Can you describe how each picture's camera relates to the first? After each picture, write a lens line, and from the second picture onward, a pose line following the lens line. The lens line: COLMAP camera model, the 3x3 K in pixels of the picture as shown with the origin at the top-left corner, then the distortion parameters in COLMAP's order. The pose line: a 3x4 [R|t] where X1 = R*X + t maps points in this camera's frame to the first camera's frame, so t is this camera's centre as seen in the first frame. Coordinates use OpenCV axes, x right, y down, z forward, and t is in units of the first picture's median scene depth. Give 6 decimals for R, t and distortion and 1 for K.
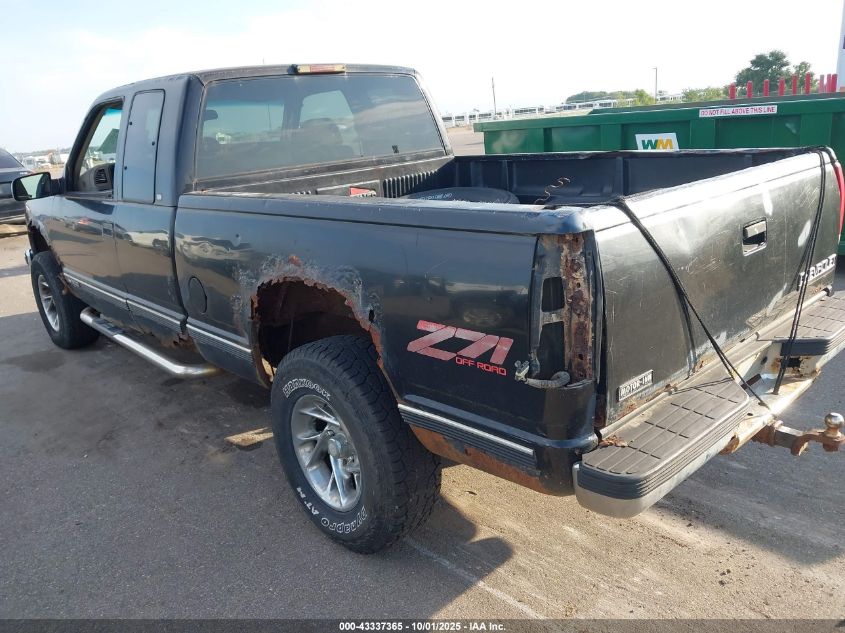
lens RADIAL K [[636.0, 0, 422.5], [0, 636.0, 316.5], [0, 0, 1]] dist [-0.031967, 0.001150]
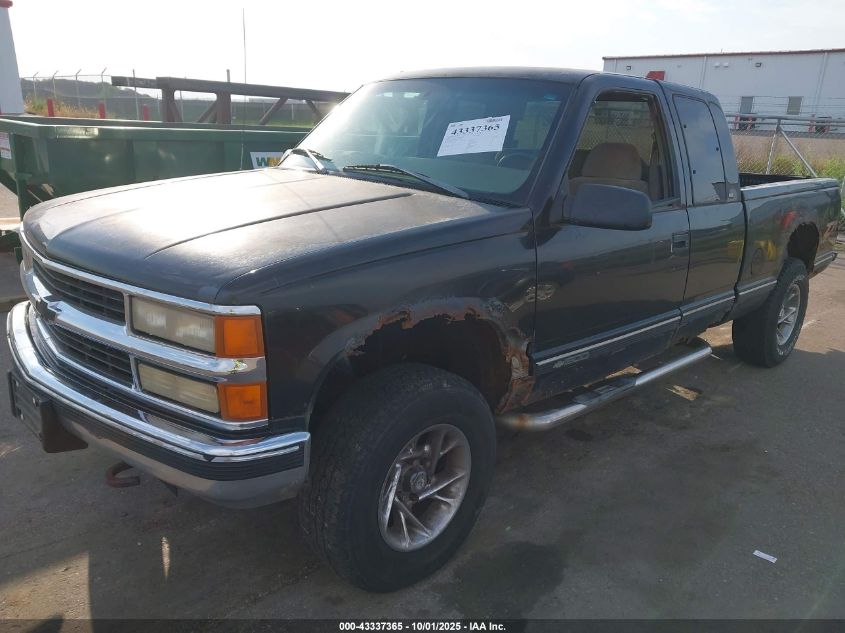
lens RADIAL K [[636.0, 0, 422.5], [0, 636.0, 316.5], [0, 0, 1]] dist [-0.031967, 0.001150]
pose [[-0.001096, -0.202757, 0.979228, -1.344090], [0.242507, 0.949945, 0.196966, -0.290633], [-0.970149, 0.237686, 0.048129, 1.296320]]
